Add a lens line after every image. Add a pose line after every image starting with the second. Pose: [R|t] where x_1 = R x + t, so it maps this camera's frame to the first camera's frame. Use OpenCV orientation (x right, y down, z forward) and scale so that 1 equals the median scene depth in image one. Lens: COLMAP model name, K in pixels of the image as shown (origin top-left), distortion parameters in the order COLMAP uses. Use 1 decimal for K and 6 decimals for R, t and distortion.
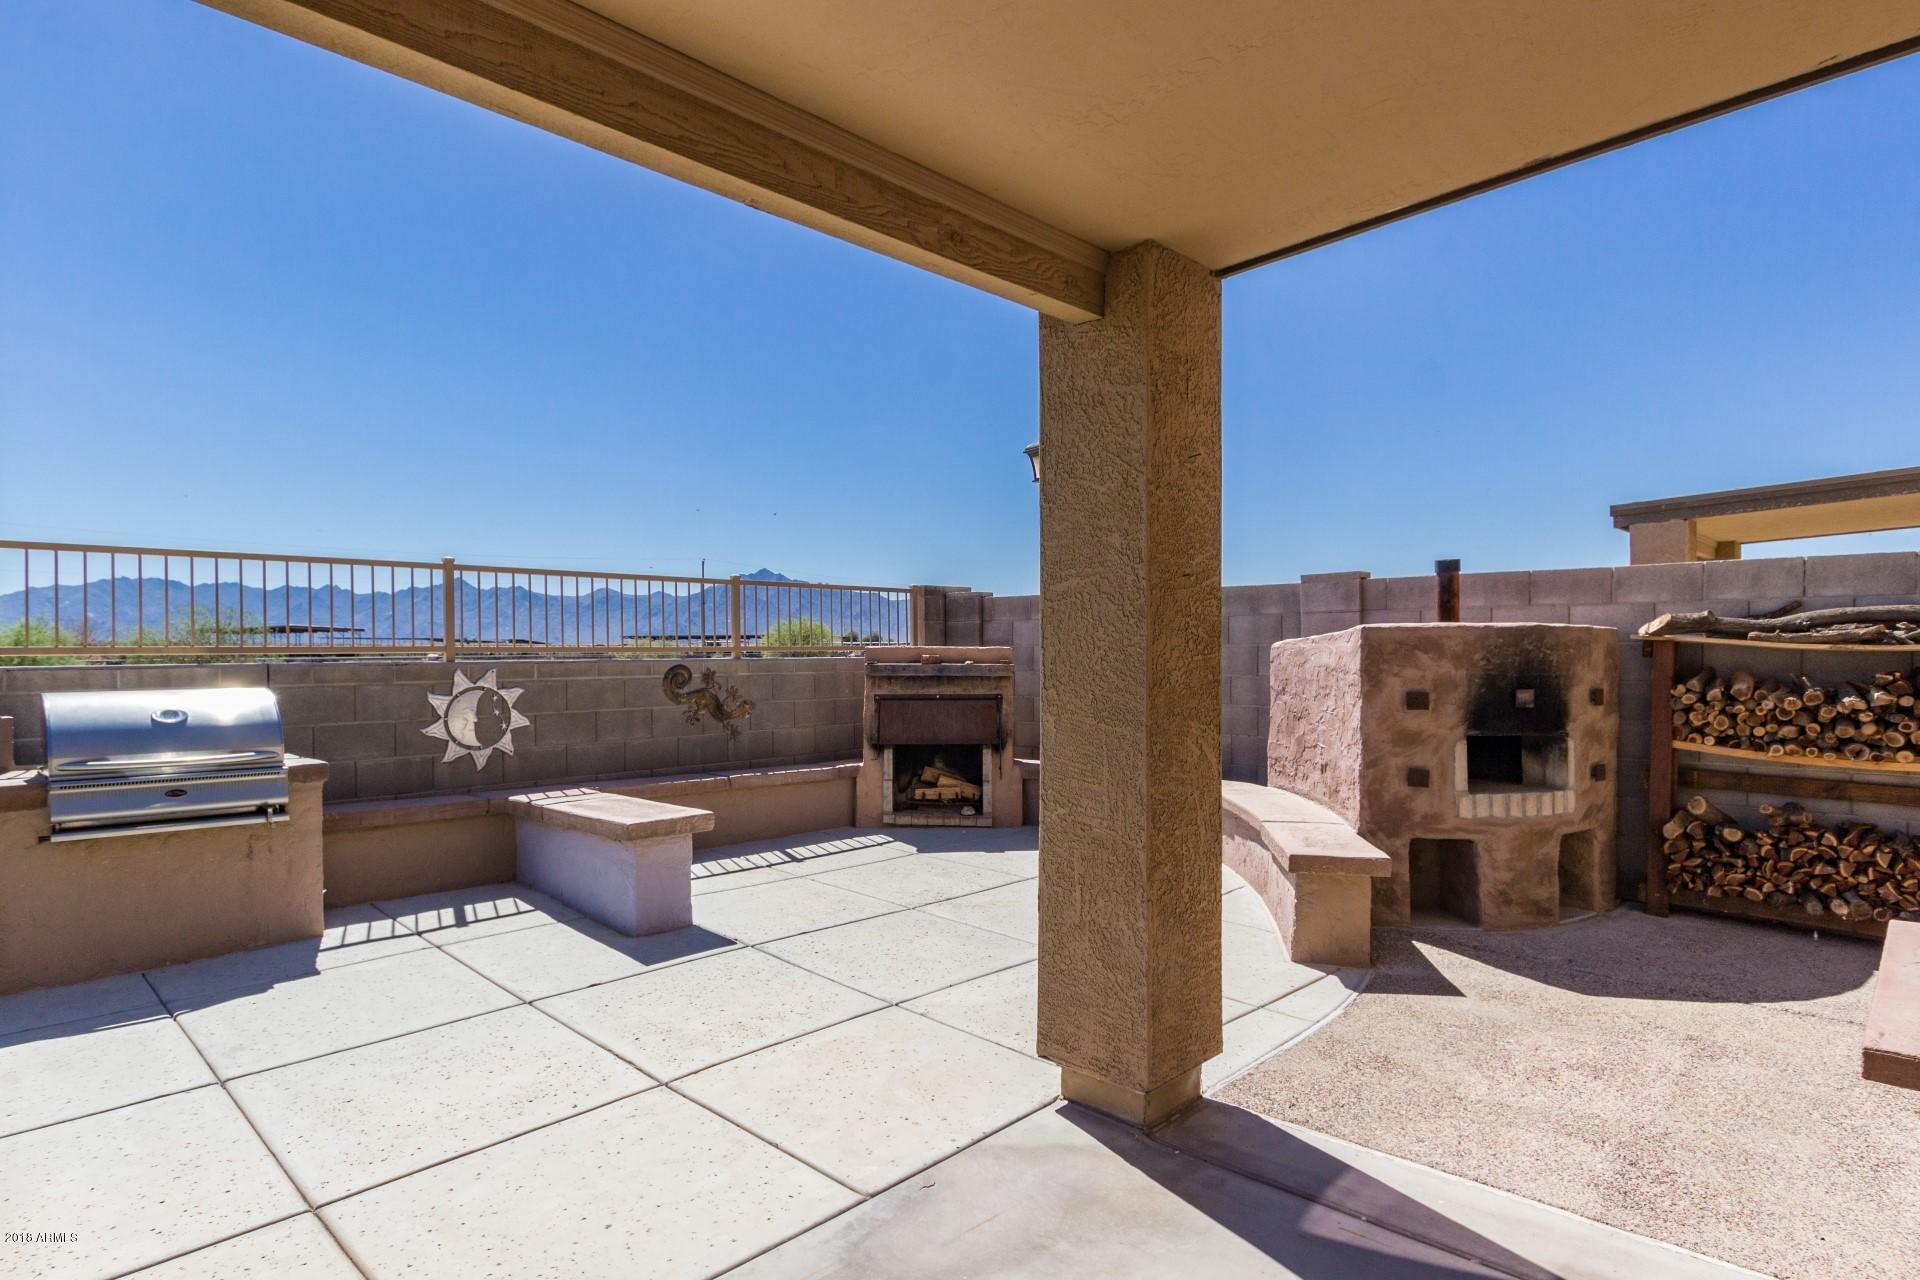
lens RADIAL K [[1024.3, 0, 974.9], [0, 1024.3, 655.3], [0, 0, 1]] dist [-0.004483, -0.002432]
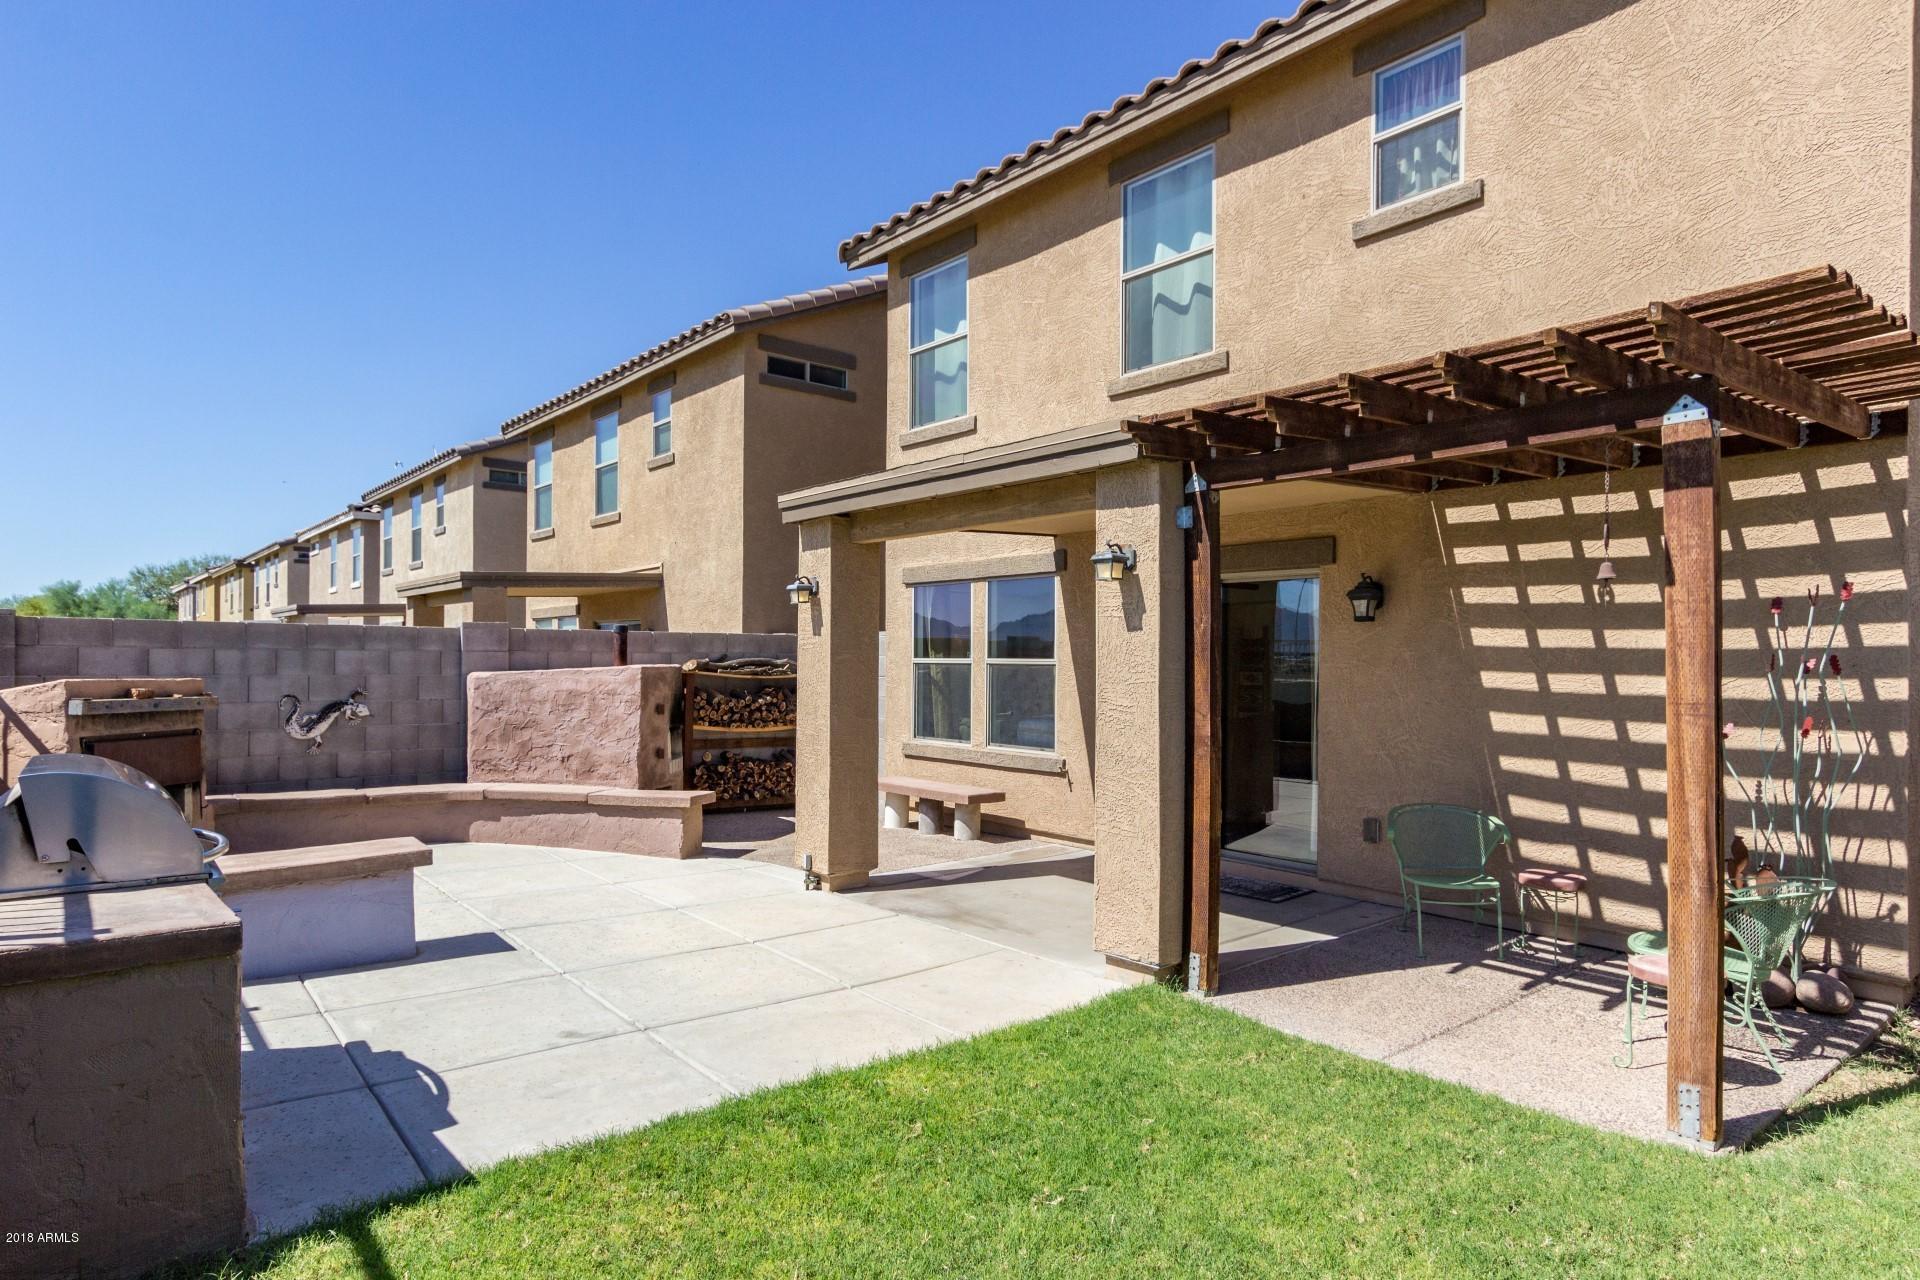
lens RADIAL K [[1024.3, 0, 964.6], [0, 1024.3, 650.1], [0, 0, 1]] dist [-0.004483, -0.002432]
pose [[0.125436, 0.015452, 0.991981, -0.867979], [0.000183, 0.999878, -0.015598, -0.020848], [-0.992102, 0.002138, 0.125418, 0.183524]]
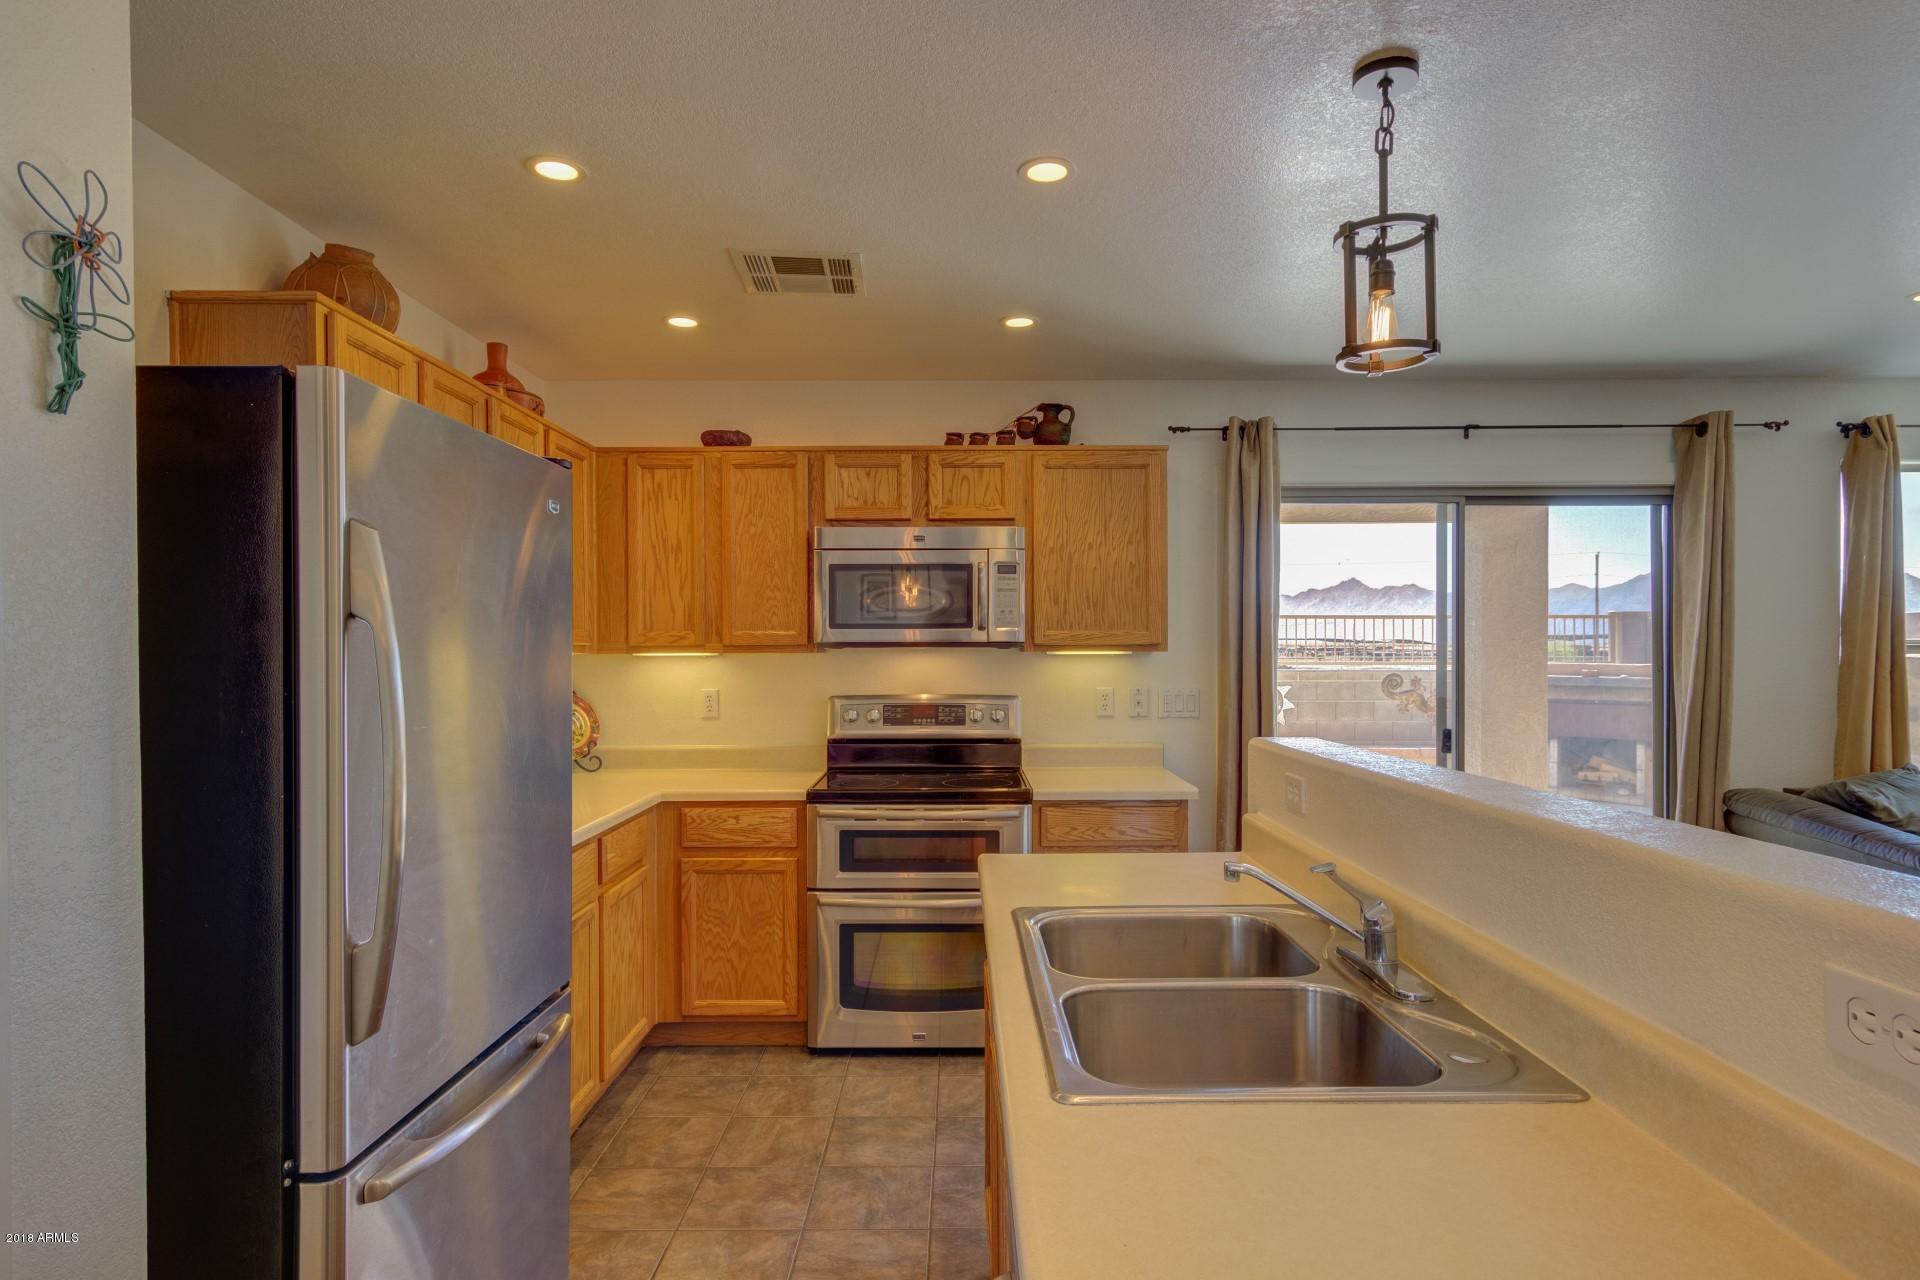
lens RADIAL K [[1024.3, 0, 947.0], [0, 1024.3, 647.5], [0, 0, 1]] dist [-0.004483, -0.002432]
pose [[0.666839, -0.000186, -0.745202, 0.398811], [-0.005527, 0.999971, -0.005195, -0.018118], [0.745181, 0.007583, 0.666819, -0.507735]]
